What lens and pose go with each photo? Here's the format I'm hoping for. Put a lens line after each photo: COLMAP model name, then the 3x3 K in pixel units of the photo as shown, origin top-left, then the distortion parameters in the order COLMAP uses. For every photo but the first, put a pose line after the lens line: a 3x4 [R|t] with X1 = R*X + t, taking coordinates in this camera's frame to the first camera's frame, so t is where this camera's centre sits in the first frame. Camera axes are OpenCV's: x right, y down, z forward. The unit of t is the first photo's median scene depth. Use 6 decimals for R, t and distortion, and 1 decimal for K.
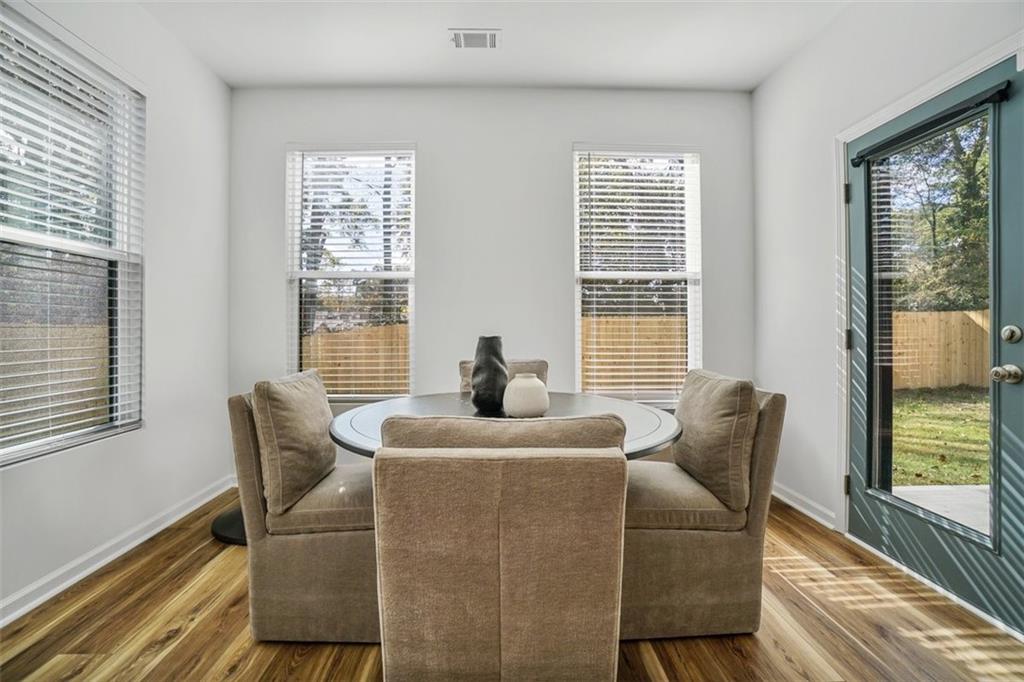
lens RADIAL K [[457.3, 0, 508.5], [0, 457.3, 327.3], [0, 0, 1]] dist [-0.024707, 0.000130]
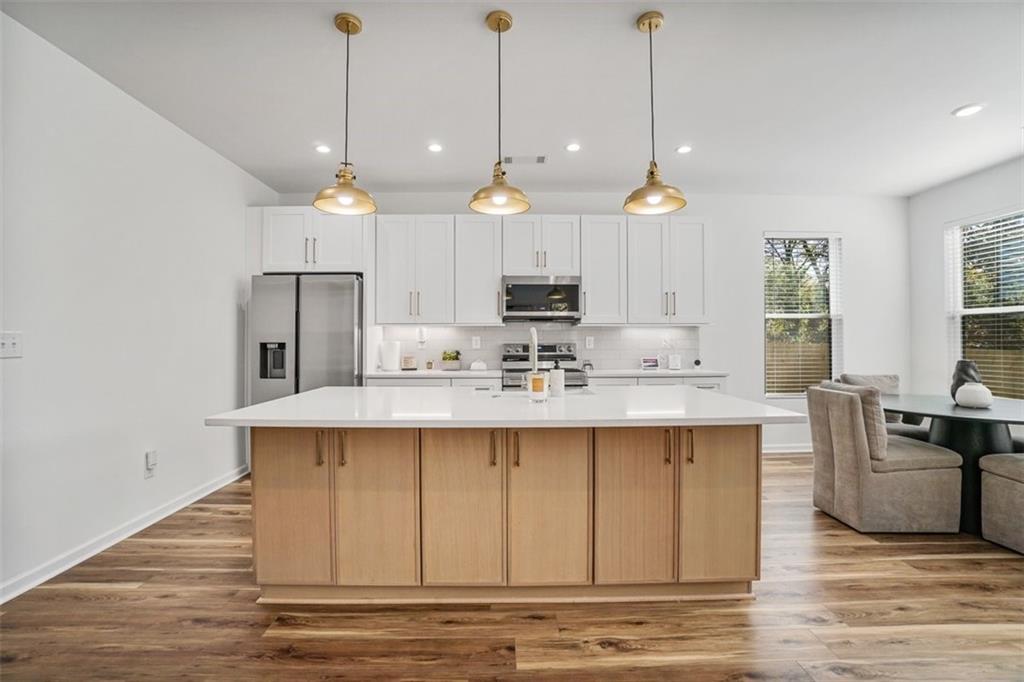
lens RADIAL K [[458.7, 0, 504.5], [0, 458.7, 341.0], [0, 0, 1]] dist [-0.055741, 0.020069]
pose [[-0.000582, 0.003290, -0.999994, 1.306007], [0.004234, 0.999986, 0.003287, -0.053522], [0.999991, -0.004232, -0.000596, -0.588817]]
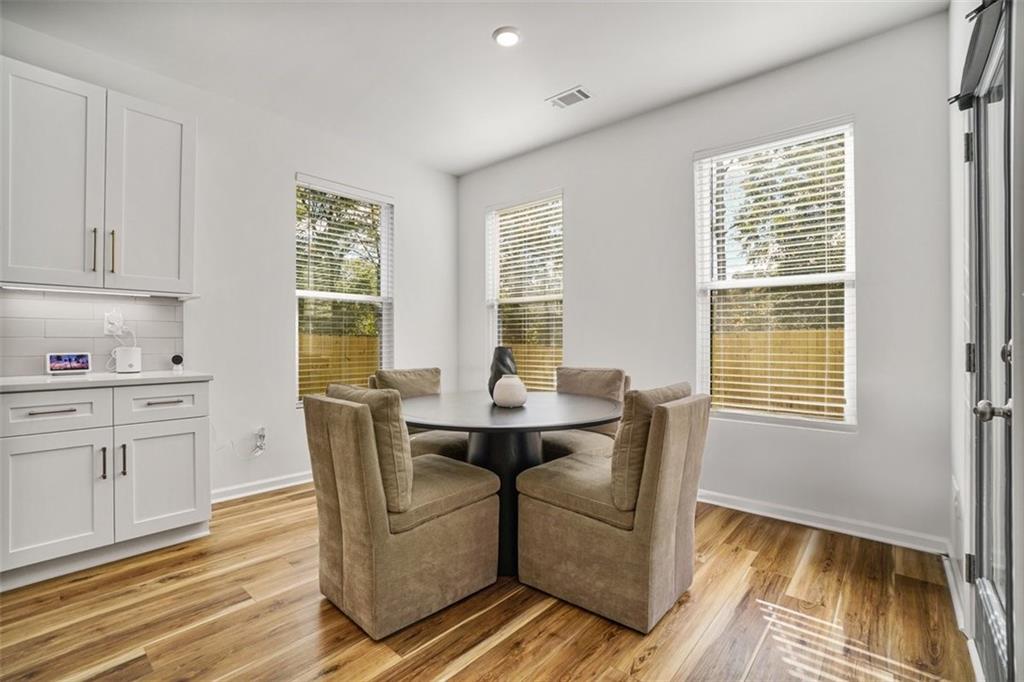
lens RADIAL K [[458.7, 0, 504.5], [0, 458.7, 341.0], [0, 0, 1]] dist [-0.055741, 0.020069]
pose [[0.730117, 0.004228, -0.683309, 0.716949], [-0.002900, 0.999991, 0.003090, -0.001296], [0.683316, -0.000274, 0.730123, 0.012338]]
